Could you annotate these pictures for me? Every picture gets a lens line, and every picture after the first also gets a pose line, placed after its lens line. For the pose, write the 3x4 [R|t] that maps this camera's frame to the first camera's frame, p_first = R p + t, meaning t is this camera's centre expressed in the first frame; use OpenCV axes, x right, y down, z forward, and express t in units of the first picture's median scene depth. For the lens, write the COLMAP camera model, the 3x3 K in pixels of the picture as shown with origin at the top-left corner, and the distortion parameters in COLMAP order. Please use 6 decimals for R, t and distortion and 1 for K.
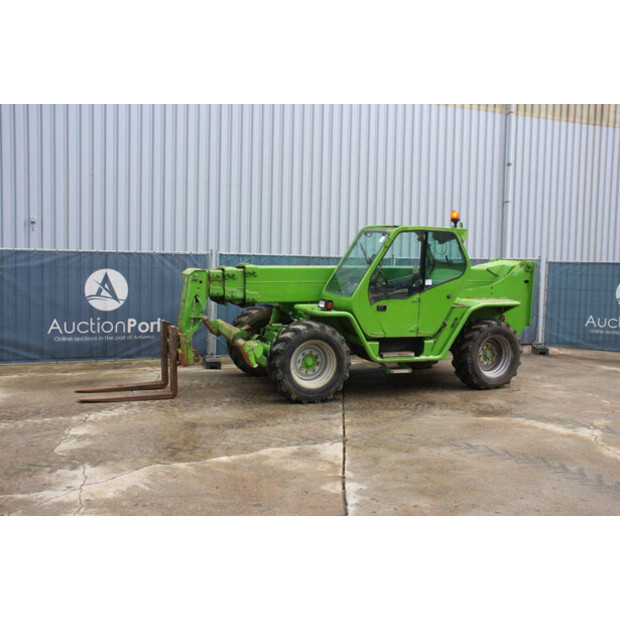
lens RADIAL K [[688.5, 0, 309.6], [0, 688.5, 306.6], [0, 0, 1]] dist [-0.002323, 0.000000]
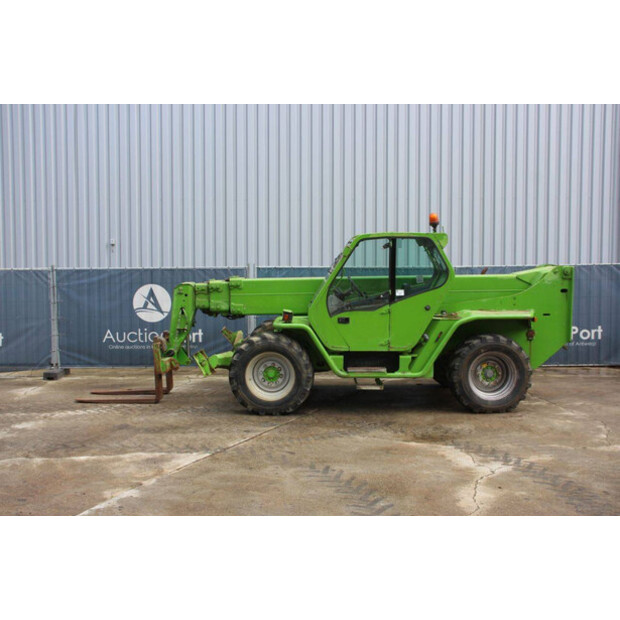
lens RADIAL K [[688.5, 0, 316.0], [0, 688.5, 313.1], [0, 0, 1]] dist [-0.002323, 0.000000]
pose [[0.915860, -0.000359, -0.401498, 0.429247], [-0.004246, 0.999935, -0.010581, 0.002313], [0.401476, 0.011396, 0.915799, 0.105080]]
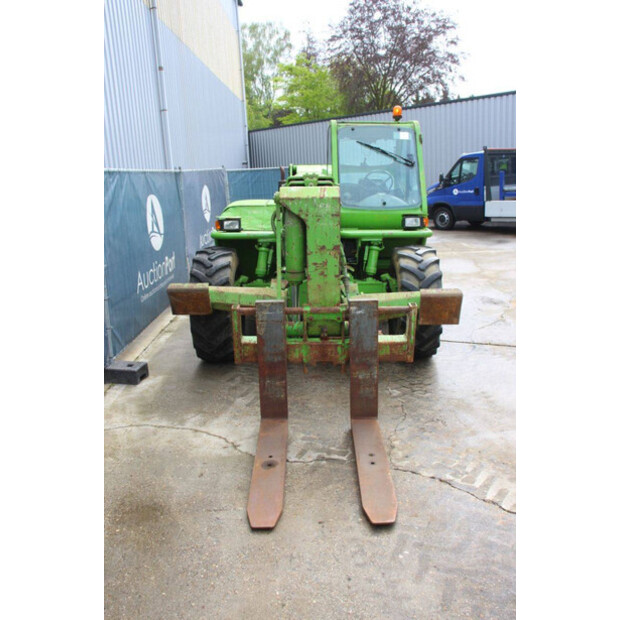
lens RADIAL K [[548.6, 0, 304.9], [0, 548.6, 308.2], [0, 0, 1]] dist [-0.102523, 0.044734]
pose [[0.396914, -0.259198, 0.880498, -0.535454], [0.118005, 0.965748, 0.231098, -0.059623], [-0.910238, 0.012177, 0.413905, 0.808382]]
